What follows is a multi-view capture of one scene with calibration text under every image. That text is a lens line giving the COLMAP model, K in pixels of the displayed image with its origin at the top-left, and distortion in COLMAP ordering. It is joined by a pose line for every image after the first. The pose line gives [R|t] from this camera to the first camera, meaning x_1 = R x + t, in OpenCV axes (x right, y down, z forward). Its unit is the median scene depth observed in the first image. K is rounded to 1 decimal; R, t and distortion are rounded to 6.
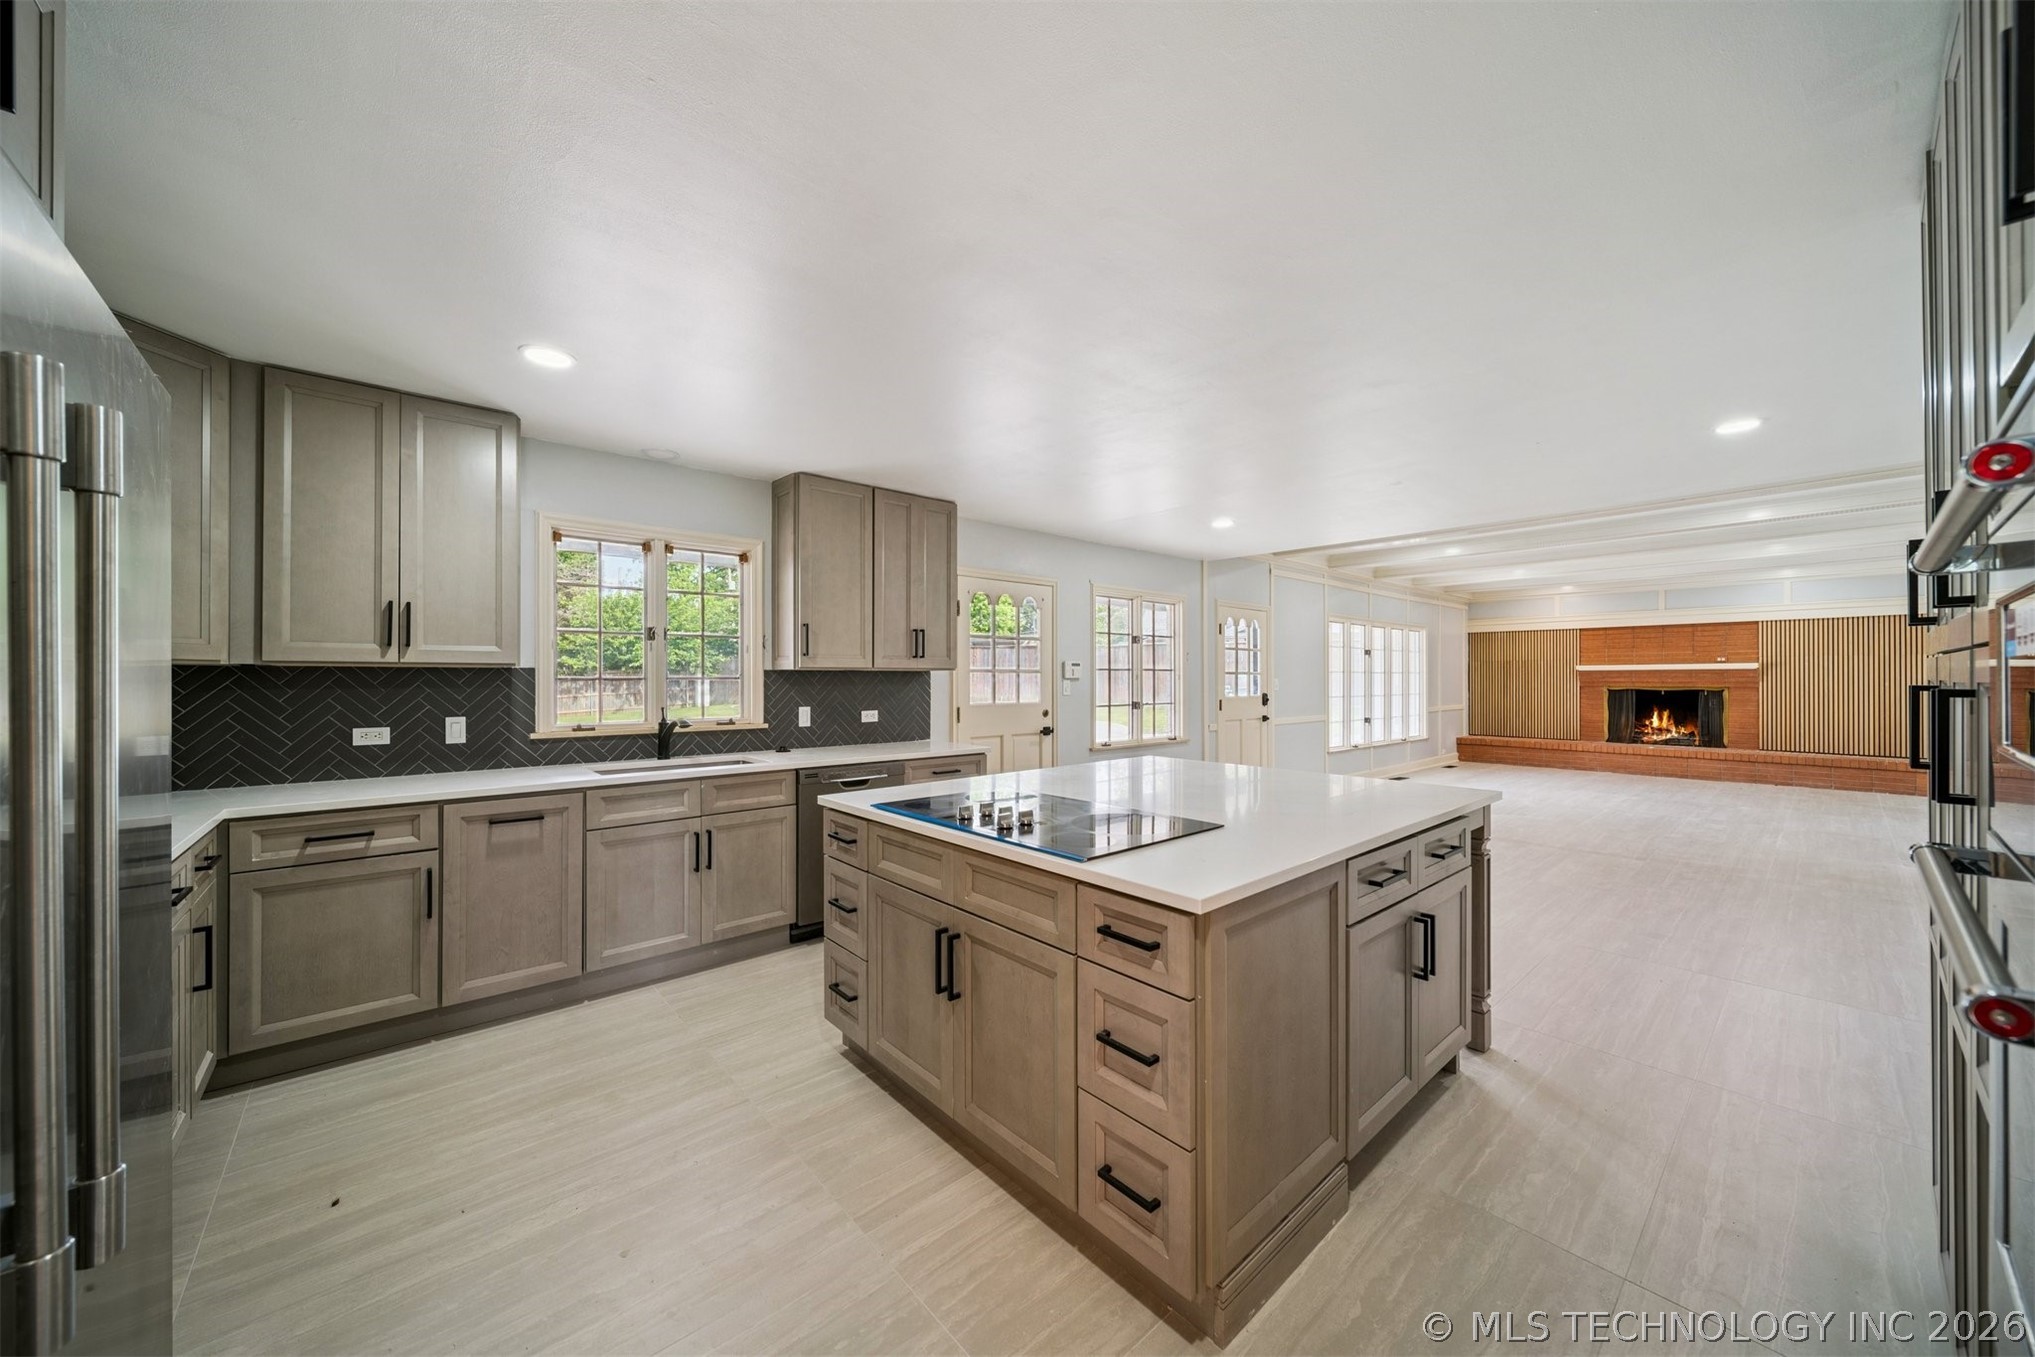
lens RADIAL K [[716.0, 0, 1002.0], [0, 716.0, 680.7], [0, 0, 1]] dist [0.000238, -0.000145]
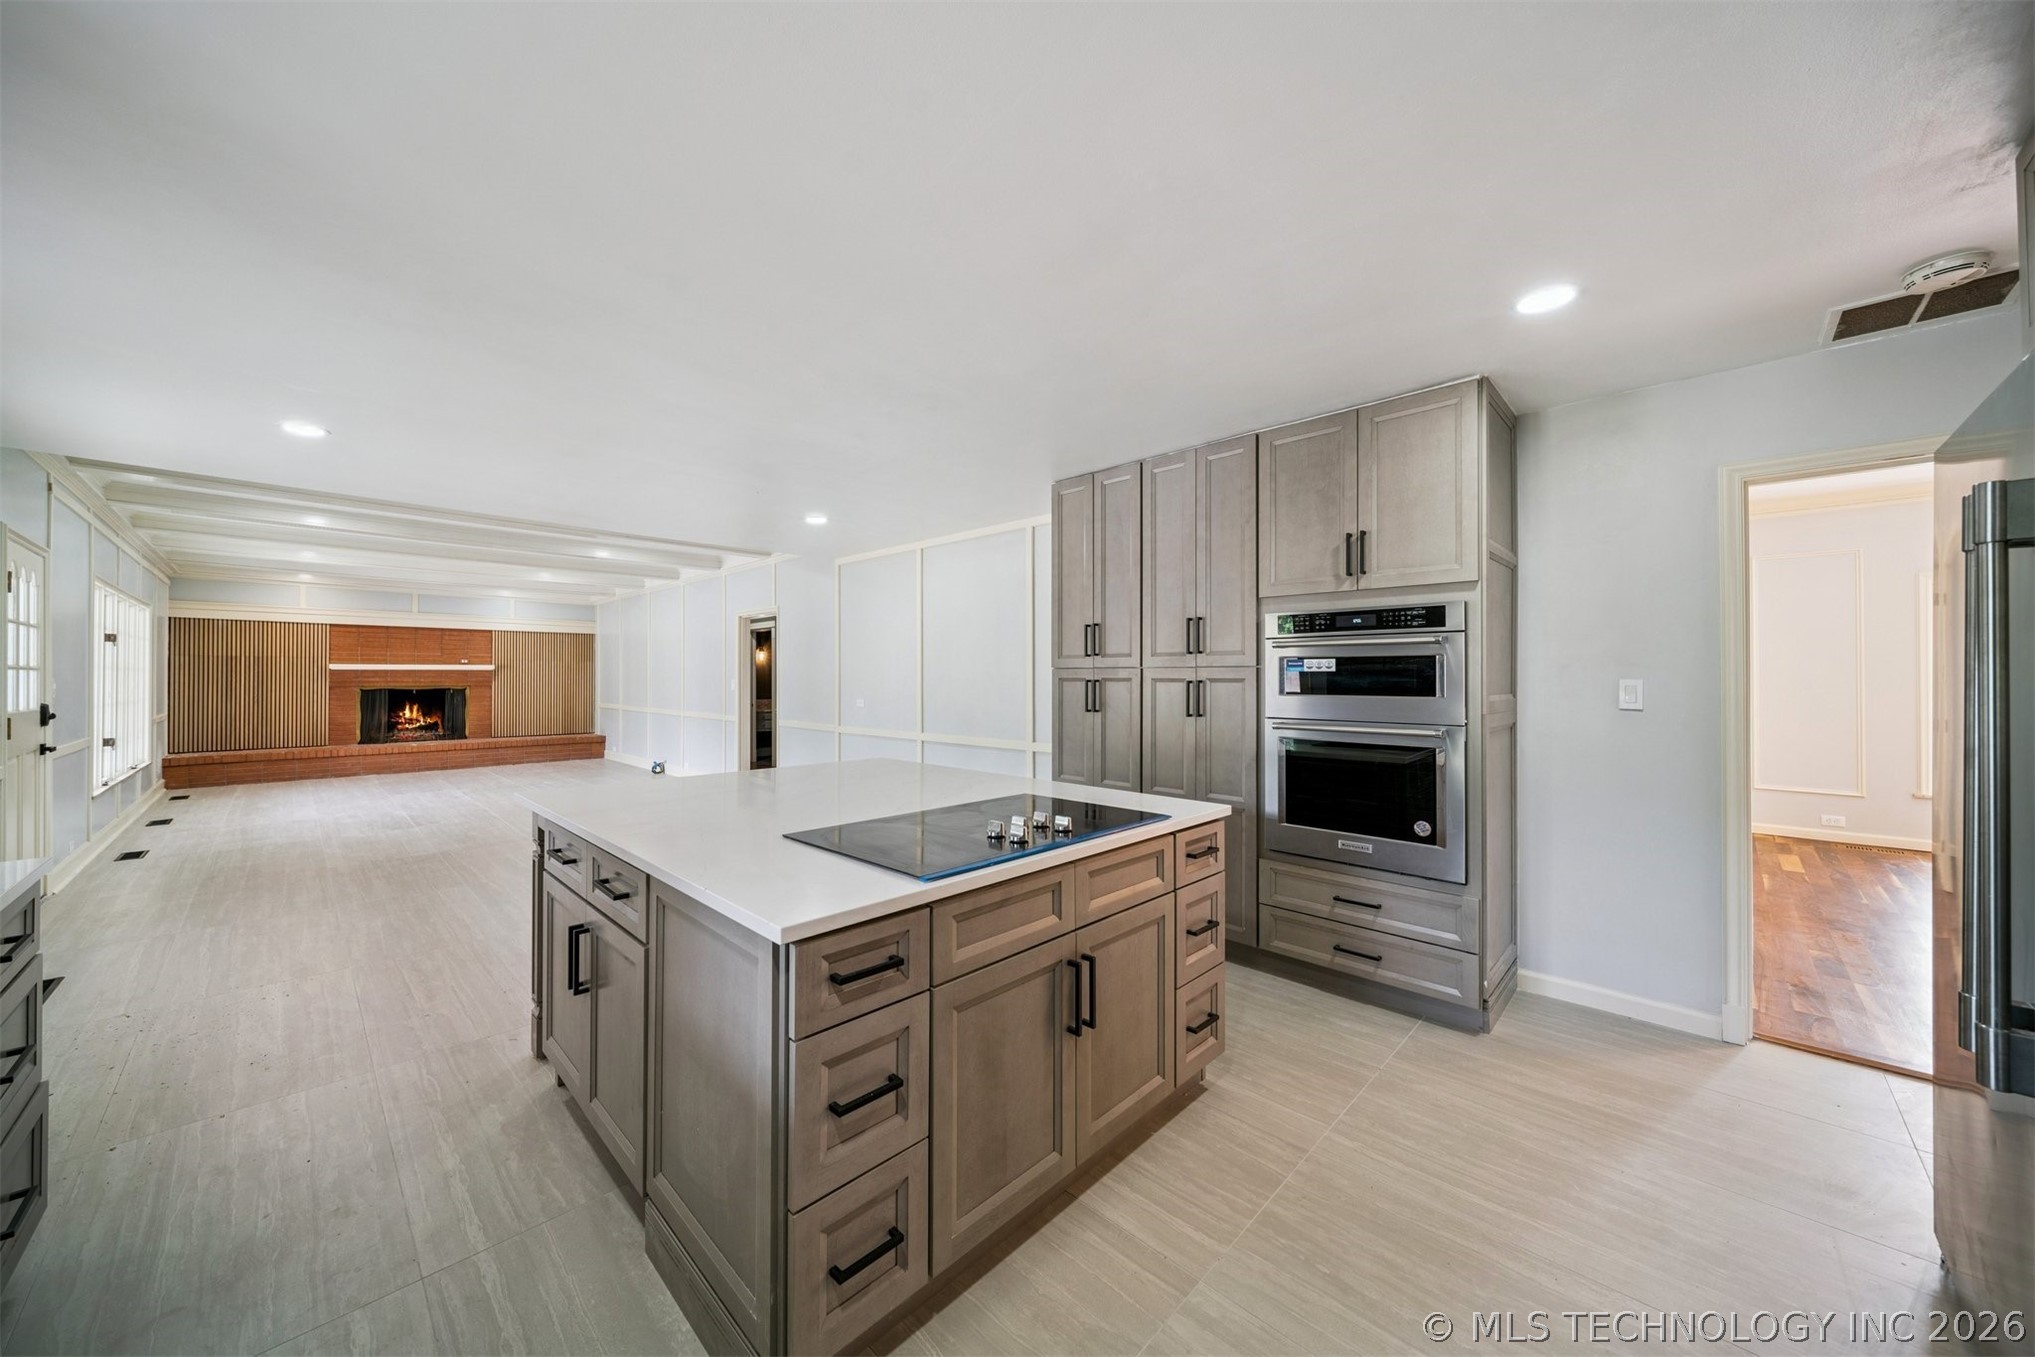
lens RADIAL K [[714.7, 0, 1002.9], [0, 714.7, 666.7], [0, 0, 1]] dist [0.000007, -0.000364]
pose [[-0.085195, 0.016183, 0.996233, -0.514520], [0.003070, 0.999868, -0.015979, -0.000773], [-0.996360, 0.001697, -0.085234, 0.624014]]
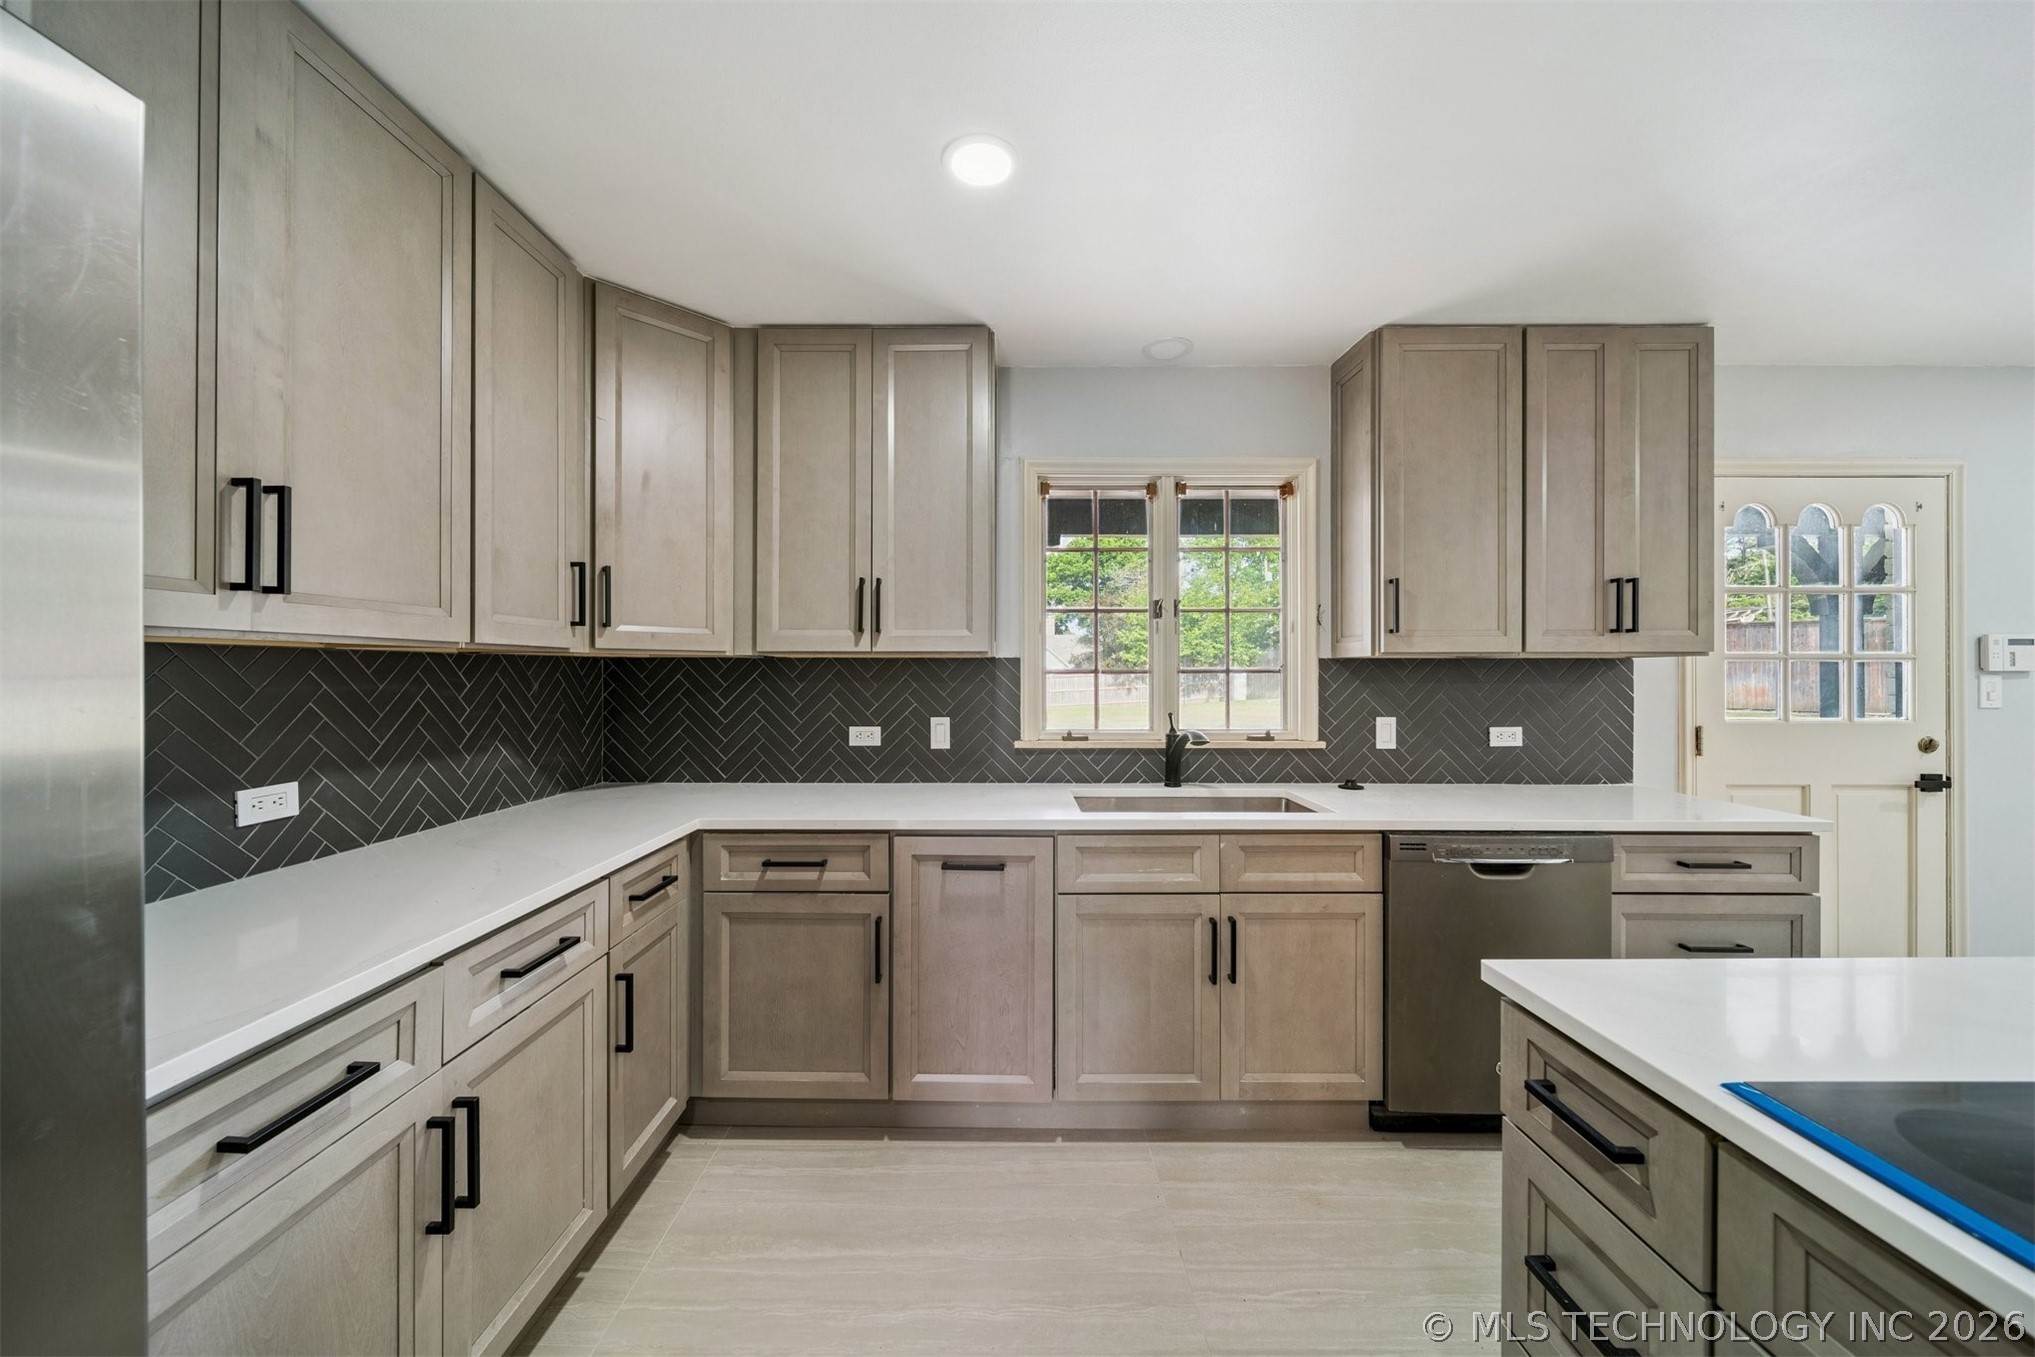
lens RADIAL K [[714.7, 0, 1002.9], [0, 714.7, 666.7], [0, 0, 1]] dist [0.000007, -0.000364]
pose [[0.753805, -0.003922, -0.657087, -0.137496], [-0.002915, 0.999952, -0.009312, -0.000650], [0.657092, 0.008934, 0.753757, 0.362991]]
